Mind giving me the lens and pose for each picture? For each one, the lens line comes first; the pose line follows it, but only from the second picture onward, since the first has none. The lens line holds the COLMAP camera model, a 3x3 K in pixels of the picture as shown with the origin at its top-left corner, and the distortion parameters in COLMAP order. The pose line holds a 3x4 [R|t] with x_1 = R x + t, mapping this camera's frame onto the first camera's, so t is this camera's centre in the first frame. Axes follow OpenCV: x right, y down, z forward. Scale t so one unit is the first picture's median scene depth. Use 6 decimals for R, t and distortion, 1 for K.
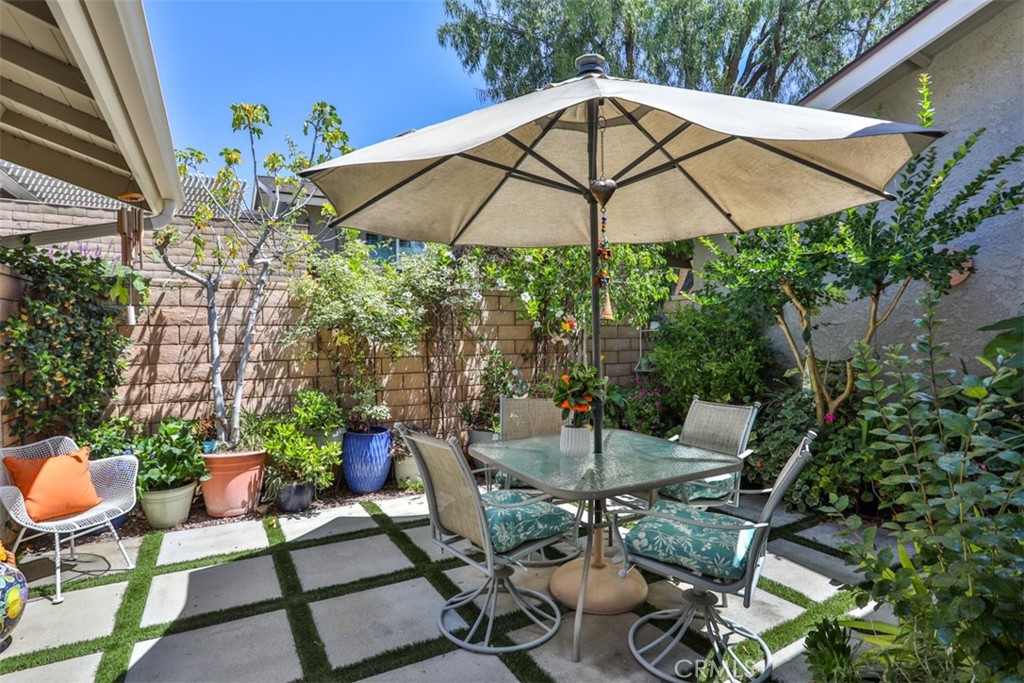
lens RADIAL K [[513.1, 0, 474.6], [0, 513.1, 338.0], [0, 0, 1]] dist [0.000816, 0.000024]
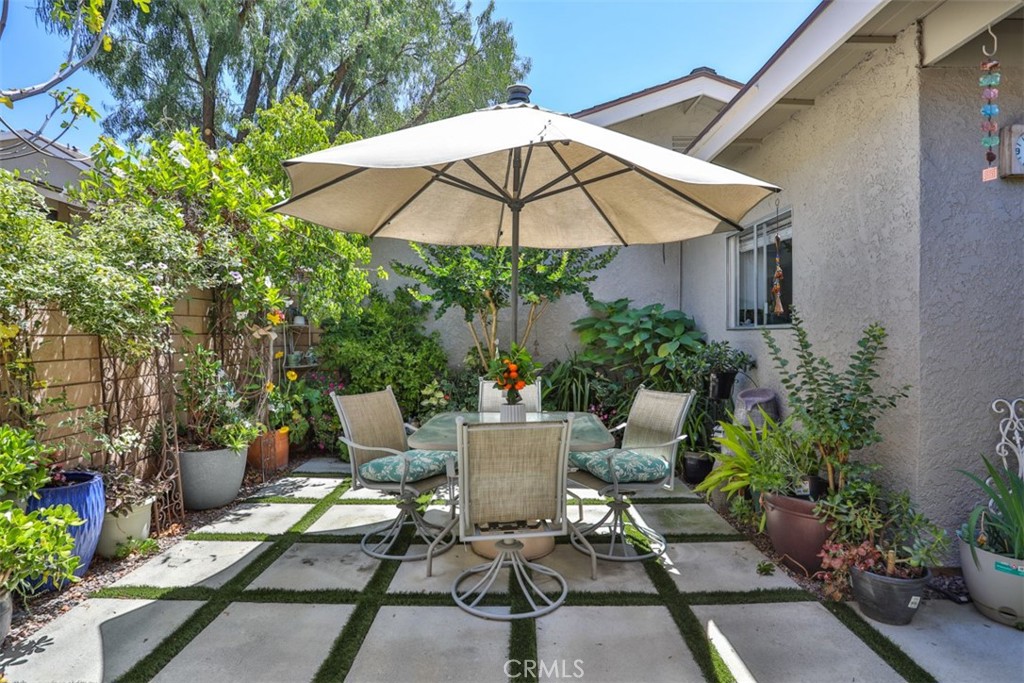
lens RADIAL K [[513.1, 0, 474.6], [0, 513.1, 338.0], [0, 0, 1]] dist [0.000816, 0.000024]
pose [[0.519753, -0.005301, 0.854300, -0.534754], [0.008399, 0.999964, 0.001095, 0.017559], [-0.854275, 0.006606, 0.519779, 0.306248]]
